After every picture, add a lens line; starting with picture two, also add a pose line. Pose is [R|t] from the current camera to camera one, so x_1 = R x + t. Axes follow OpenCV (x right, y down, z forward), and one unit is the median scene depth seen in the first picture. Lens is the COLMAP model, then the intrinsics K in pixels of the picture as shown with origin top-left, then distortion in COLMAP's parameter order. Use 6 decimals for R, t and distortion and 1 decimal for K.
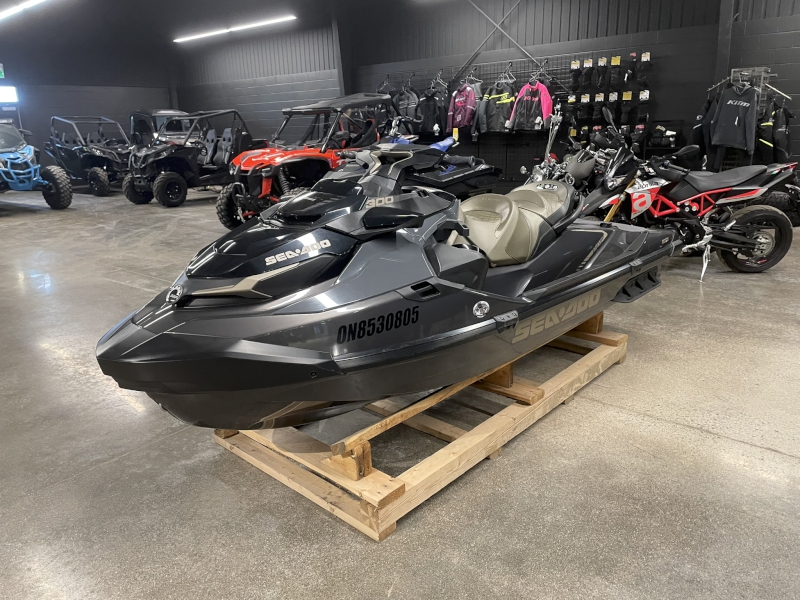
lens RADIAL K [[599.2, 0, 393.9], [0, 599.2, 302.2], [0, 0, 1]] dist [0.063970, -0.081830]
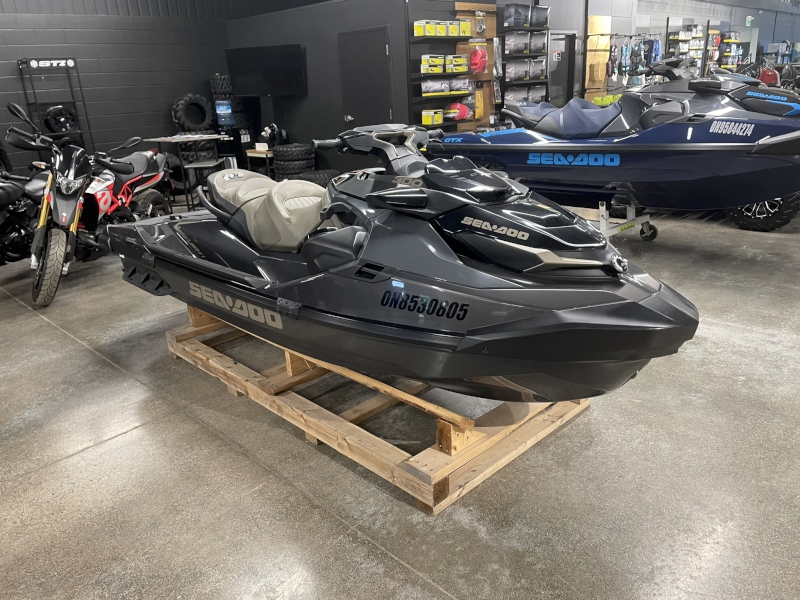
lens RADIAL K [[599.2, 0, 401.9], [0, 599.2, 295.5], [0, 0, 1]] dist [0.063970, -0.081830]
pose [[0.057929, -0.304167, 0.950856, -0.257498], [0.326797, 0.905757, 0.269831, -0.067191], [-0.943318, 0.295106, 0.151870, 0.227676]]
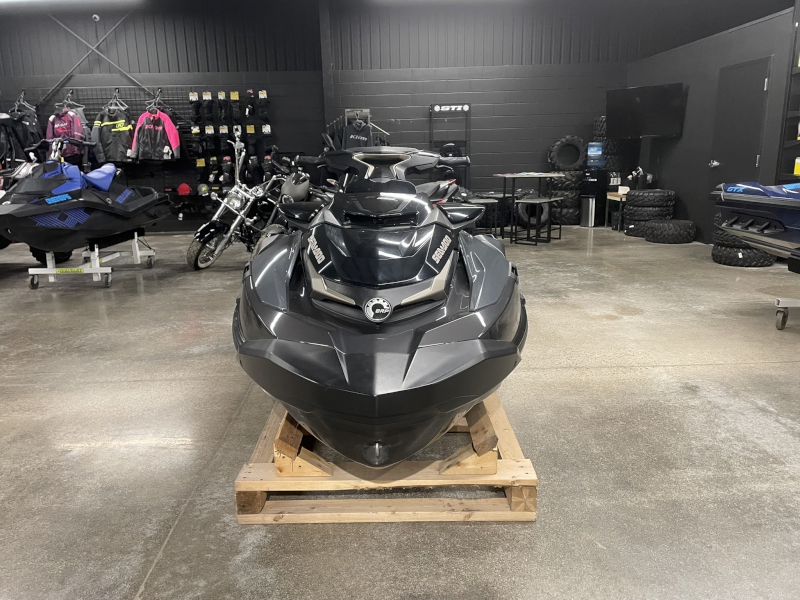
lens RADIAL K [[599.2, 0, 393.9], [0, 599.2, 299.6], [0, 0, 1]] dist [0.063970, -0.081830]
pose [[0.734933, -0.149213, 0.661520, -0.168589], [0.191442, 0.981466, 0.008693, -0.005598], [-0.650556, 0.120254, 0.749877, 0.068686]]
